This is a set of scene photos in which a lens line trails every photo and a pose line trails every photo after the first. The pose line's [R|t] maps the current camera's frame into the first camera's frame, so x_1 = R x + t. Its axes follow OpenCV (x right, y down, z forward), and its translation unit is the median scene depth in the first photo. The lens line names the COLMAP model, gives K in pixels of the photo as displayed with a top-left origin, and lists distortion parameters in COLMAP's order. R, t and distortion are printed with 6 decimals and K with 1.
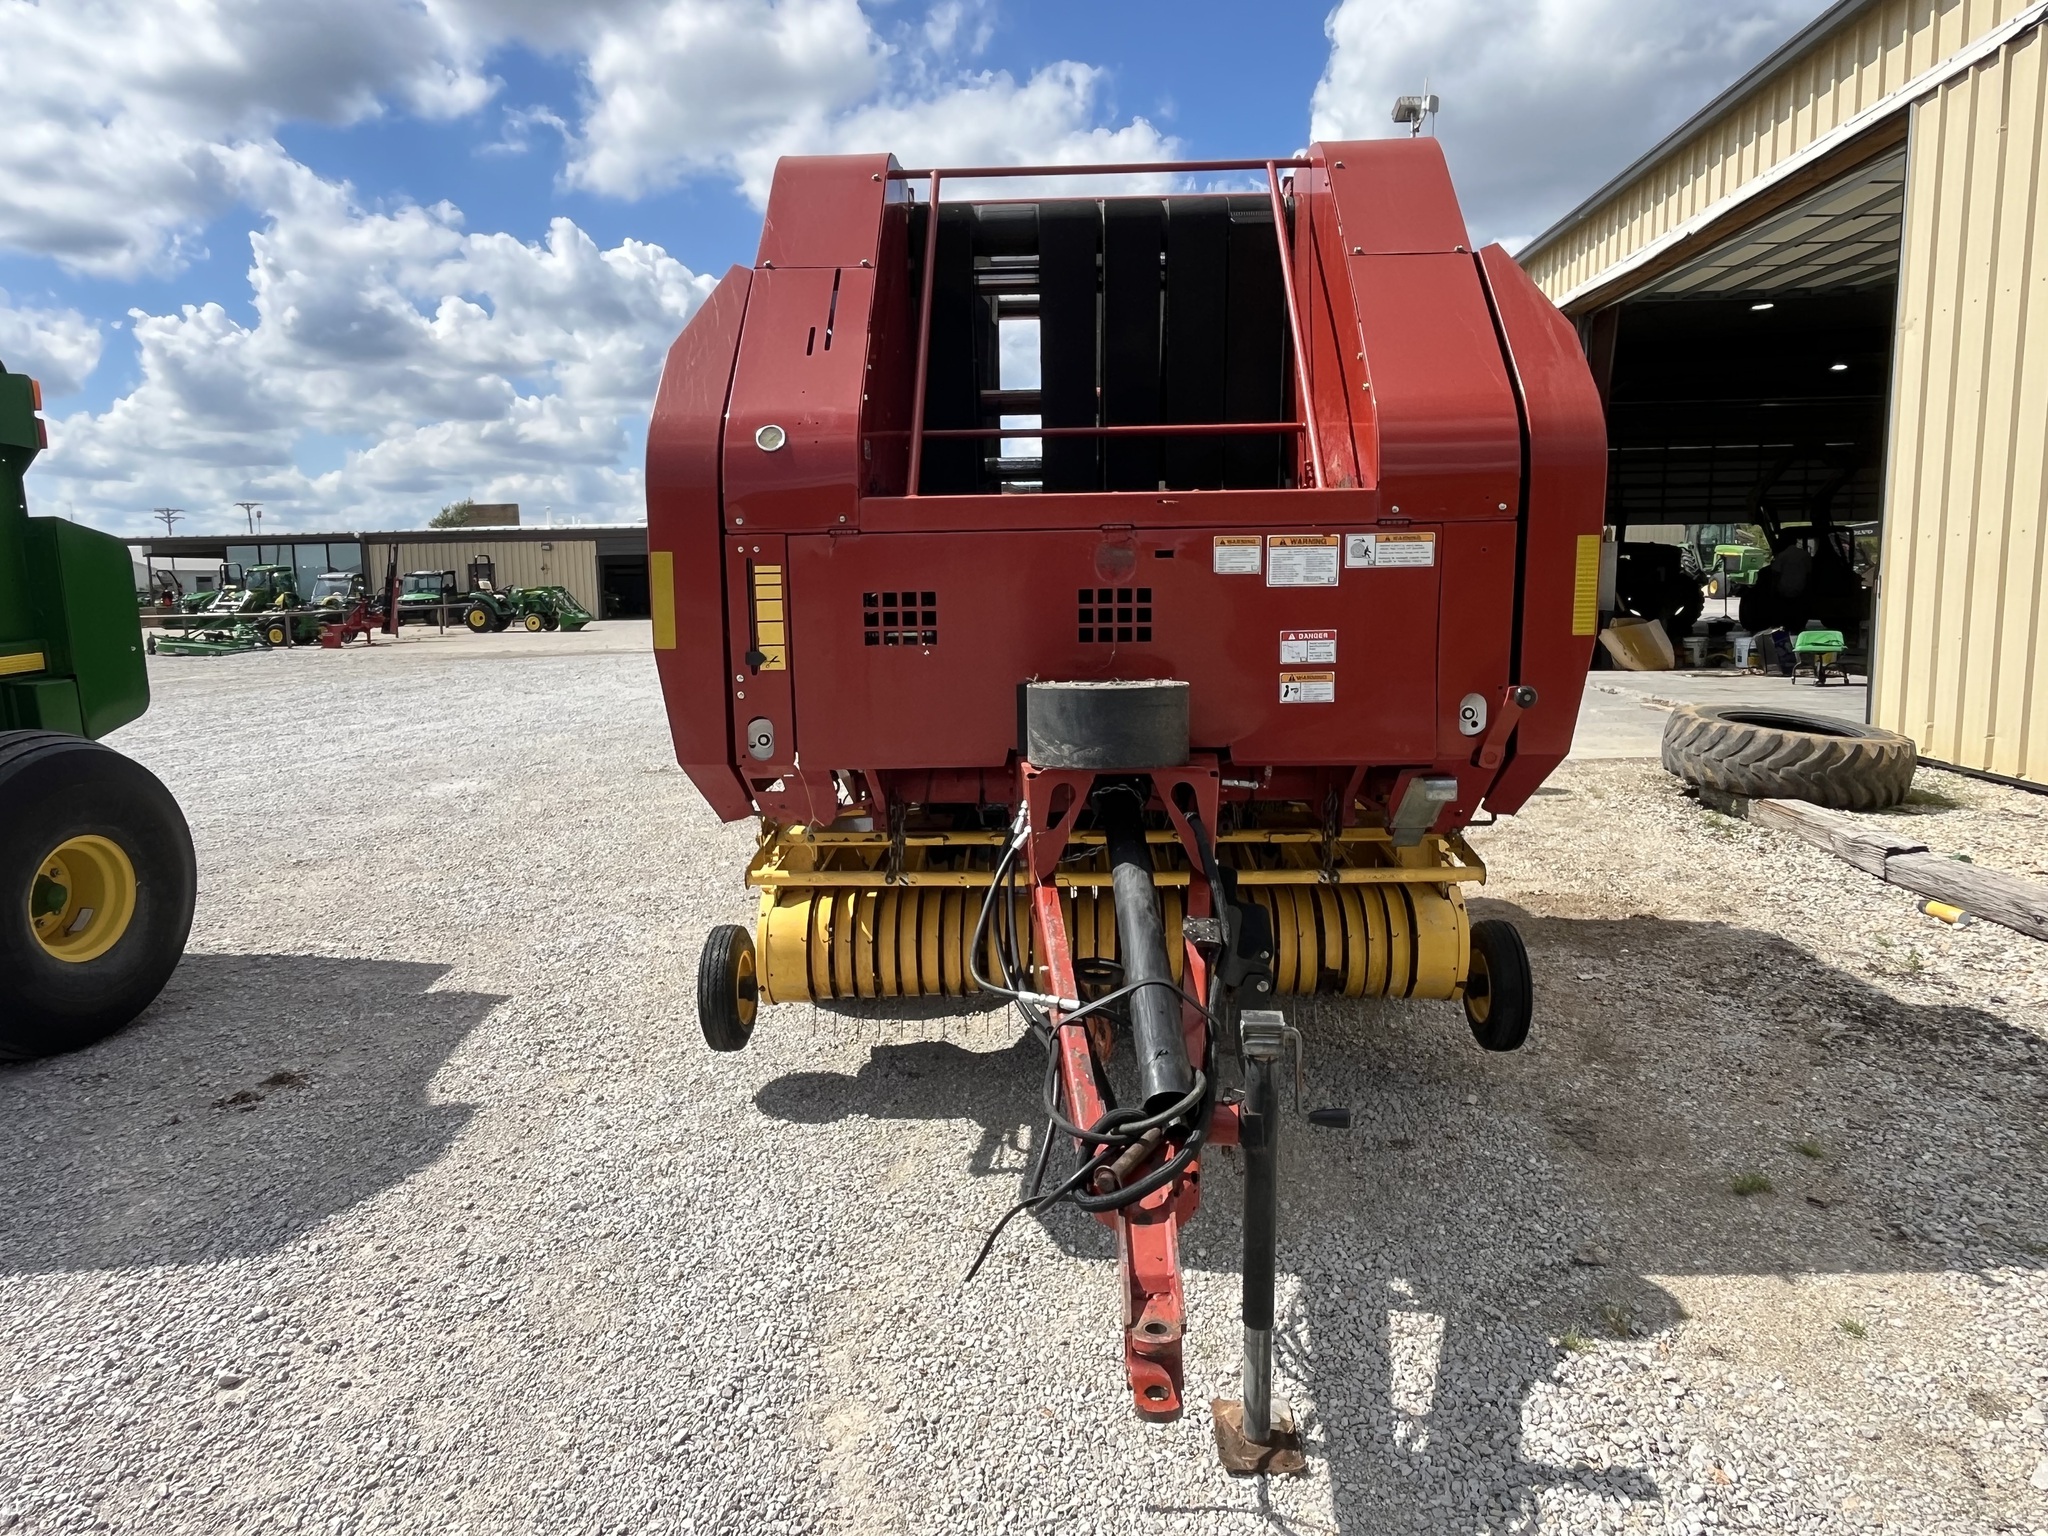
lens RADIAL K [[1482.3, 0, 1024.0], [0, 1482.3, 768.0], [0, 0, 1]] dist [-0.005696, -0.003510]
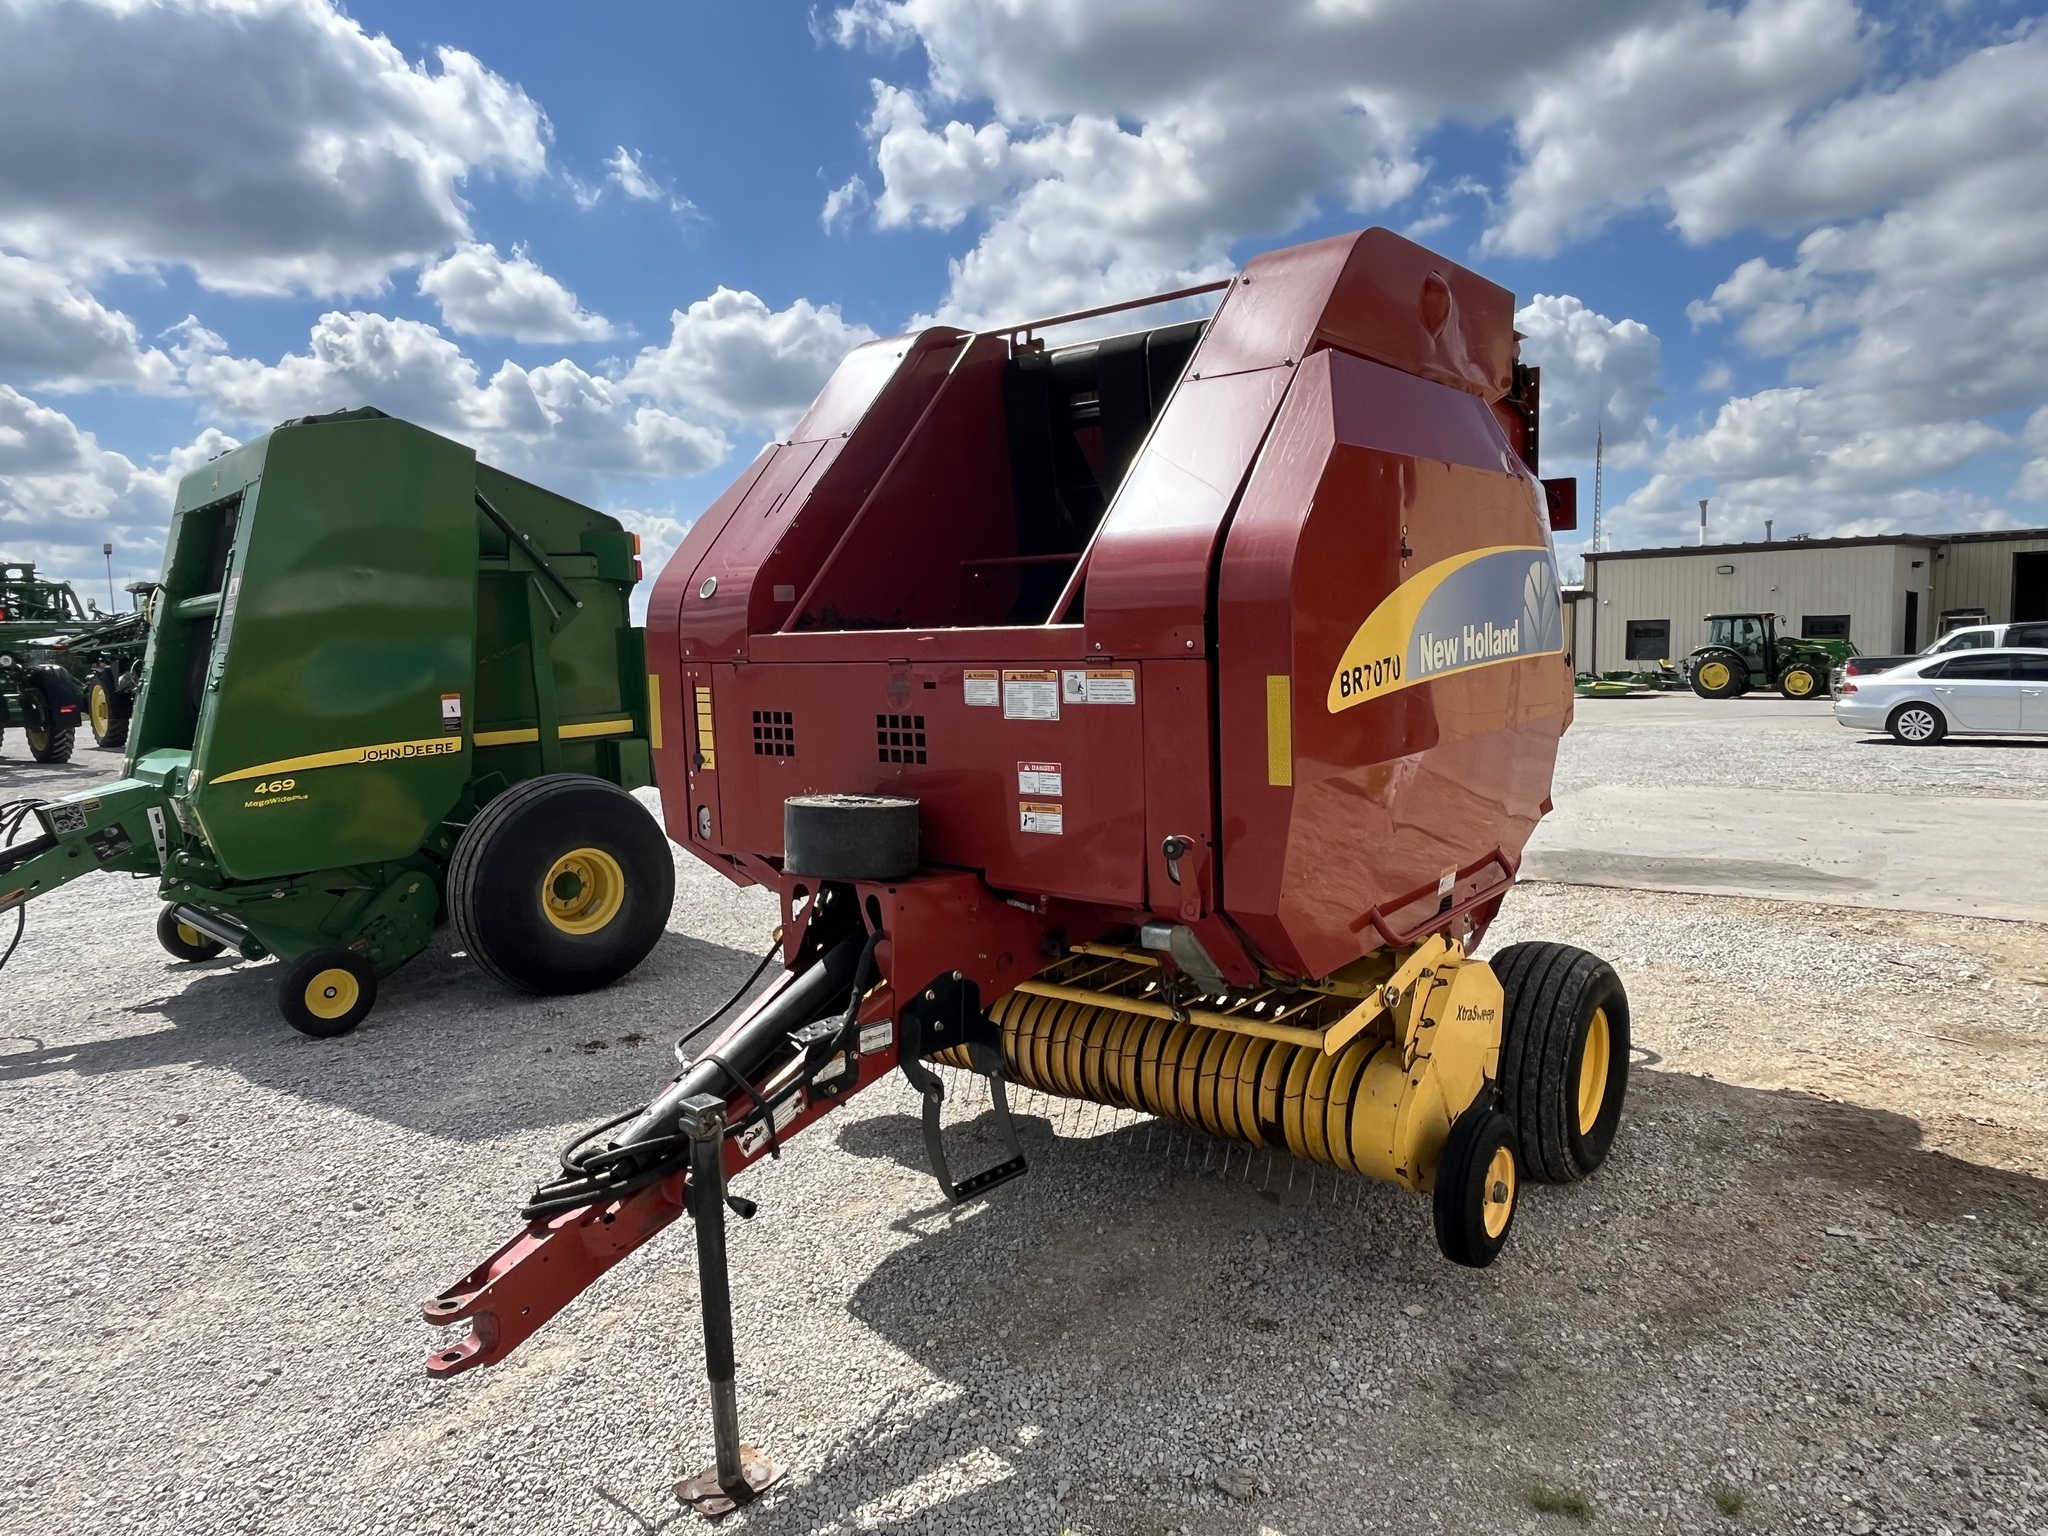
lens RADIAL K [[1522.1, 0, 1008.2], [0, 1522.1, 759.7], [0, 0, 1]] dist [-0.001774, -0.003495]
pose [[0.738700, 0.057410, -0.671585, 0.845966], [-0.083973, 0.996442, -0.007185, -0.082380], [0.668783, 0.061702, 0.740893, 0.202299]]
